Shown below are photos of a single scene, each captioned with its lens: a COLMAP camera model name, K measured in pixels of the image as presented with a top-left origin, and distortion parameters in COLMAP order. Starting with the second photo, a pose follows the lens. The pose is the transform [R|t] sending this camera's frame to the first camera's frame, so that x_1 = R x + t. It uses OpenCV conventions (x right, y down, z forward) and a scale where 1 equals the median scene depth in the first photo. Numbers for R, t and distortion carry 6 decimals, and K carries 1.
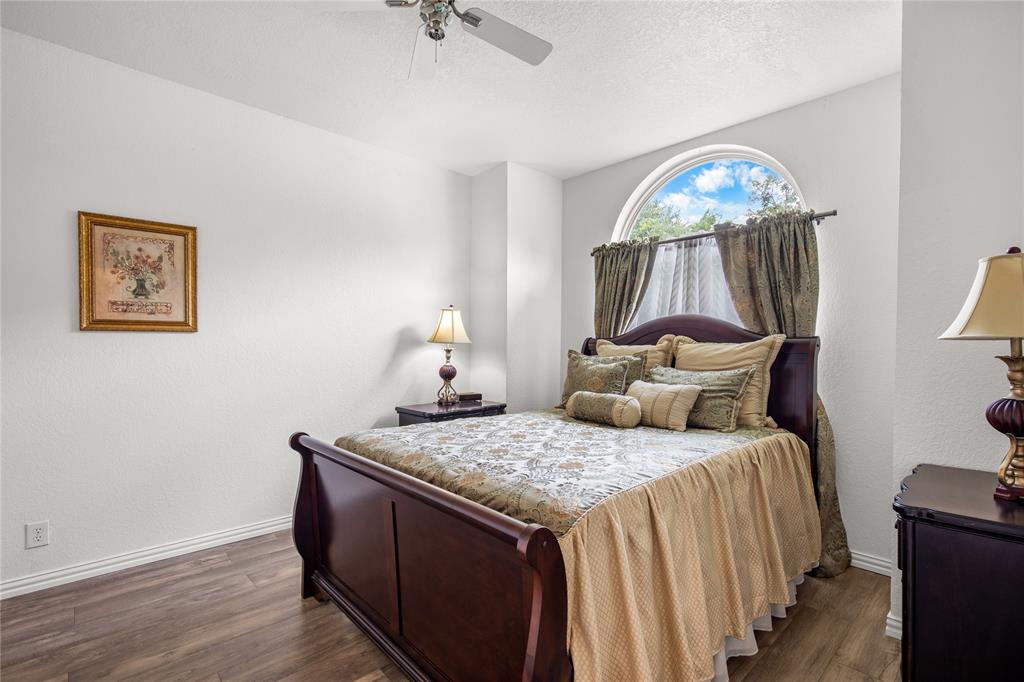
lens RADIAL K [[464.1, 0, 515.9], [0, 464.1, 347.3], [0, 0, 1]] dist [0.030547, 0.000340]
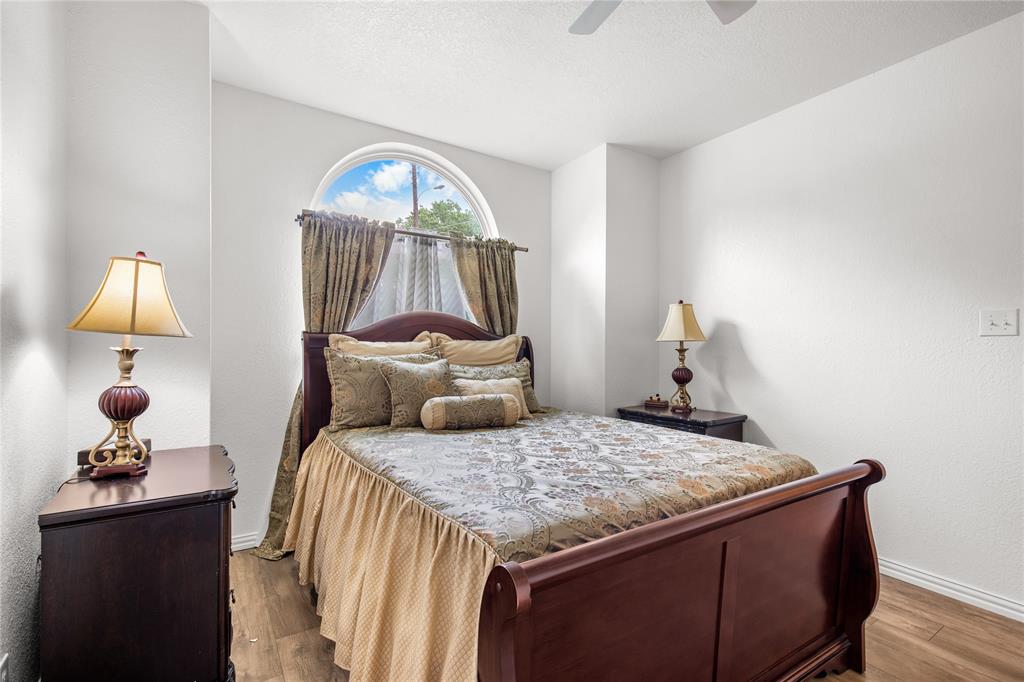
lens RADIAL K [[476.5, 0, 513.0], [0, 476.5, 324.2], [0, 0, 1]] dist [0.000431, 0.000154]
pose [[0.179626, 0.041563, 0.982857, -0.616889], [0.000323, 0.999105, -0.042309, -0.000613], [-0.983735, 0.007917, 0.179452, 0.659568]]
